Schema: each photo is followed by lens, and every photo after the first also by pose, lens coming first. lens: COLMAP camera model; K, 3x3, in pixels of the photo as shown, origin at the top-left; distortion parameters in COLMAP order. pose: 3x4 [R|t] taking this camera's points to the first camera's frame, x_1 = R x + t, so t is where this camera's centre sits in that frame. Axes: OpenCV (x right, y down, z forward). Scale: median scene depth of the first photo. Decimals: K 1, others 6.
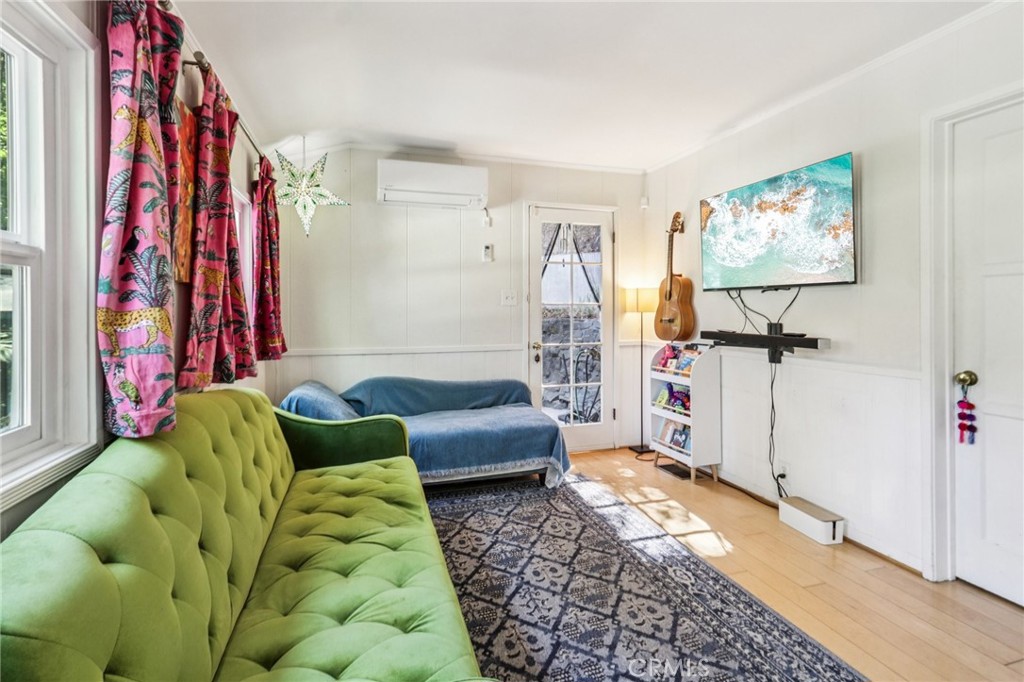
lens RADIAL K [[497.6, 0, 514.2], [0, 497.6, 315.8], [0, 0, 1]] dist [0.001802, 0.000063]
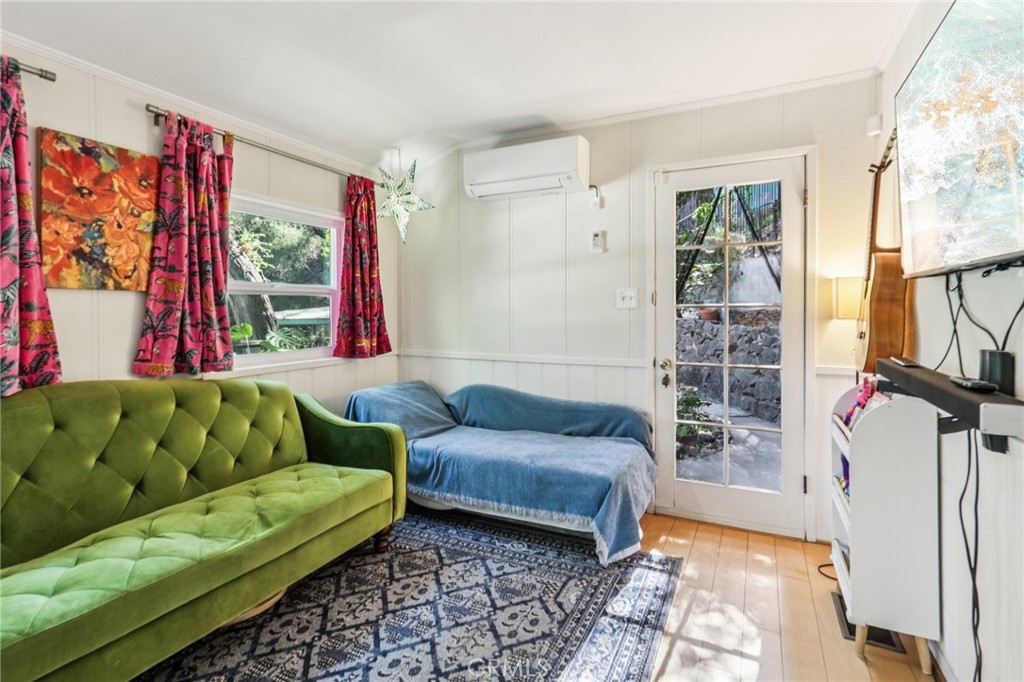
lens RADIAL K [[497.6, 0, 514.2], [0, 497.6, 315.8], [0, 0, 1]] dist [0.001802, 0.000063]
pose [[0.717198, 0.006710, -0.696837, 0.553146], [-0.010824, 0.999940, -0.001511, -0.007627], [0.696785, 0.008626, 0.717228, 0.461747]]
